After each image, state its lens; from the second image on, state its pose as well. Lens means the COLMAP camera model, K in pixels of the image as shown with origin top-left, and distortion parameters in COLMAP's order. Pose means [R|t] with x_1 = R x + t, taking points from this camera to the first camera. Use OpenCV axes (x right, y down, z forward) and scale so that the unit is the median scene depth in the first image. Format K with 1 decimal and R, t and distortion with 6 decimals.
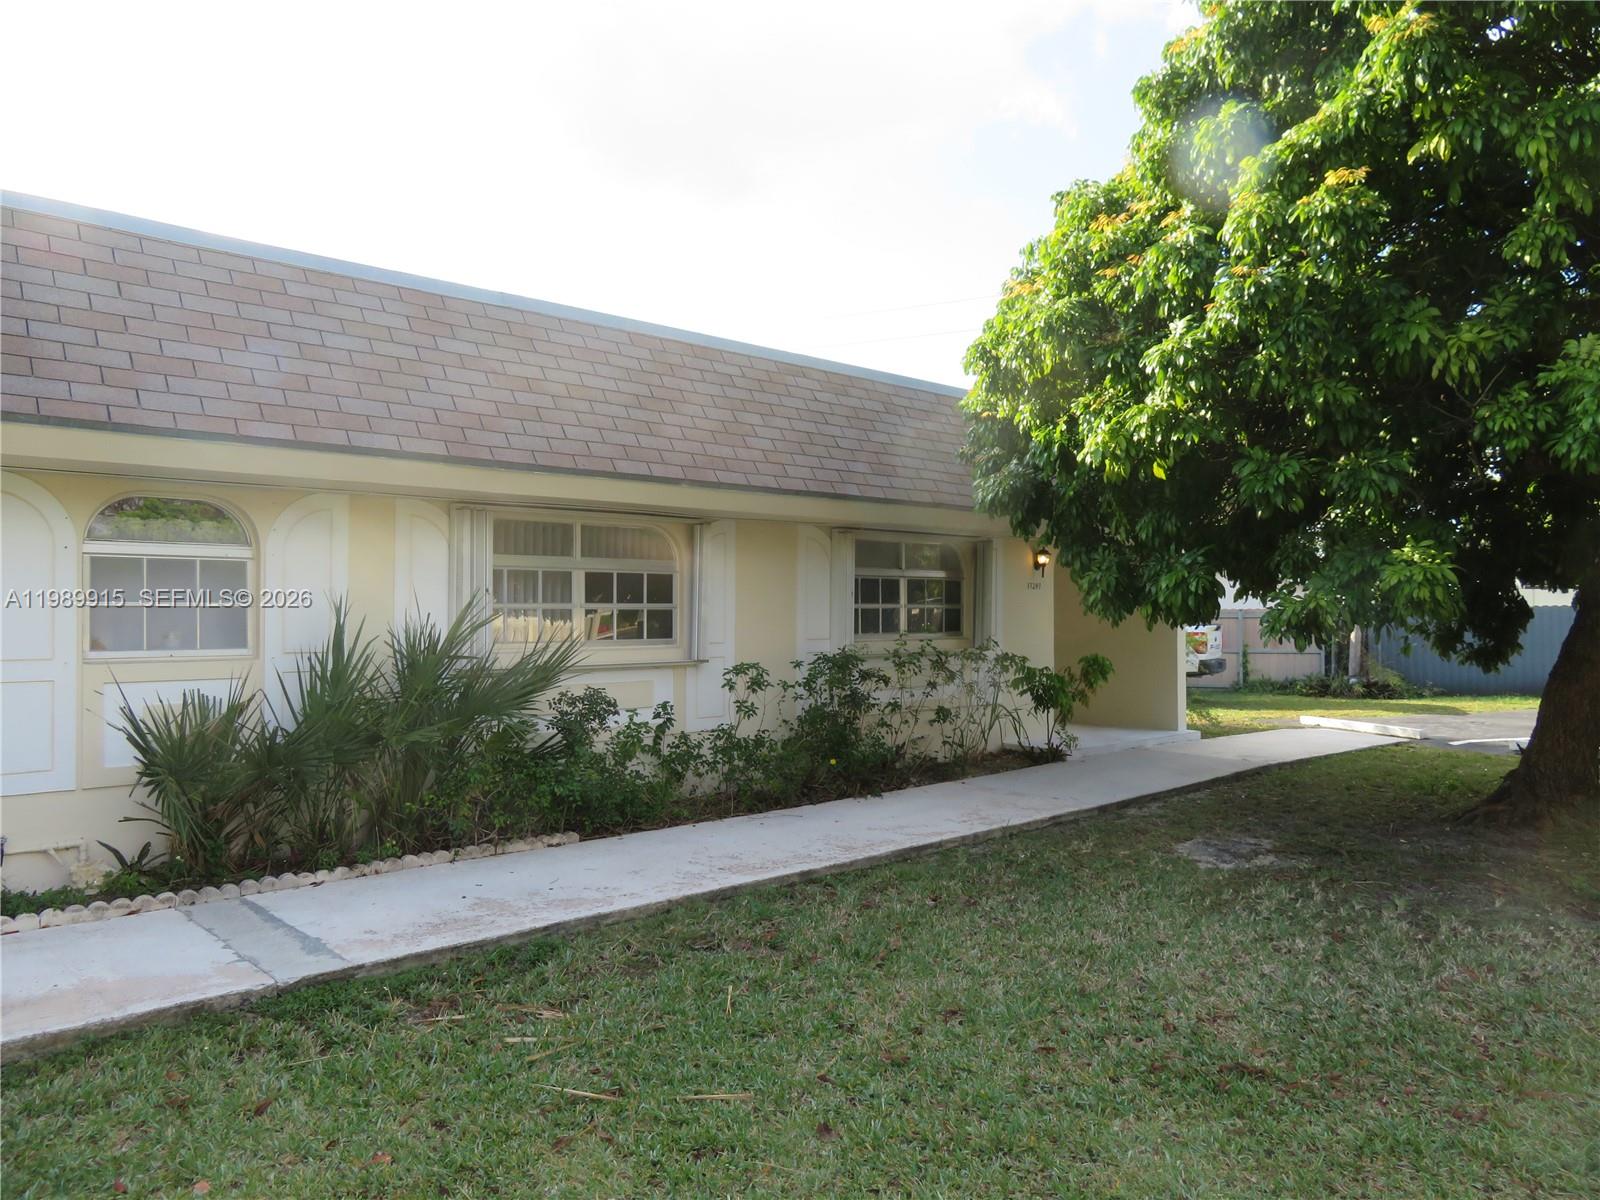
lens RADIAL K [[1144.4, 0, 800.0], [0, 1144.4, 600.0], [0, 0, 1]] dist [-0.007245, -0.003835]
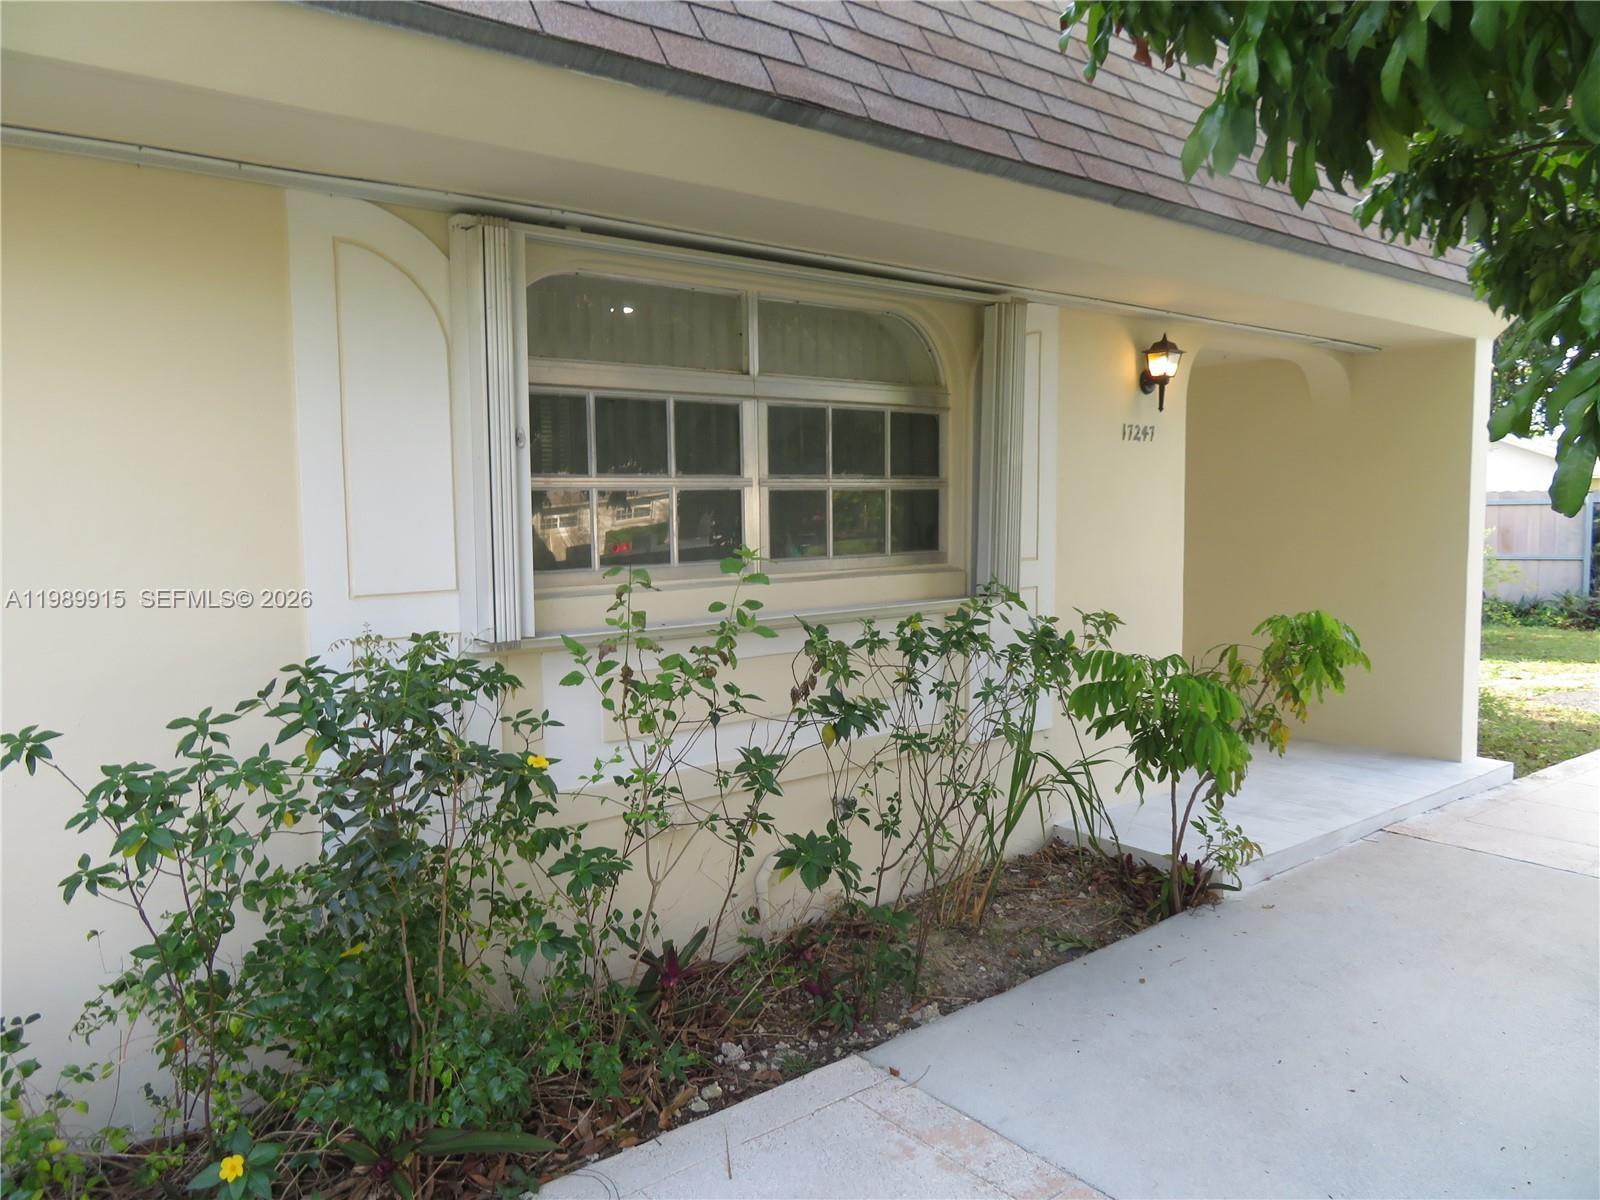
lens RADIAL K [[1144.4, 0, 800.0], [0, 1144.4, 600.0], [0, 0, 1]] dist [-0.007245, -0.003835]
pose [[0.996840, -0.006110, -0.079195, 0.127535], [0.013254, 0.995854, 0.089991, 0.009412], [0.078317, -0.090757, 0.992789, 0.637225]]
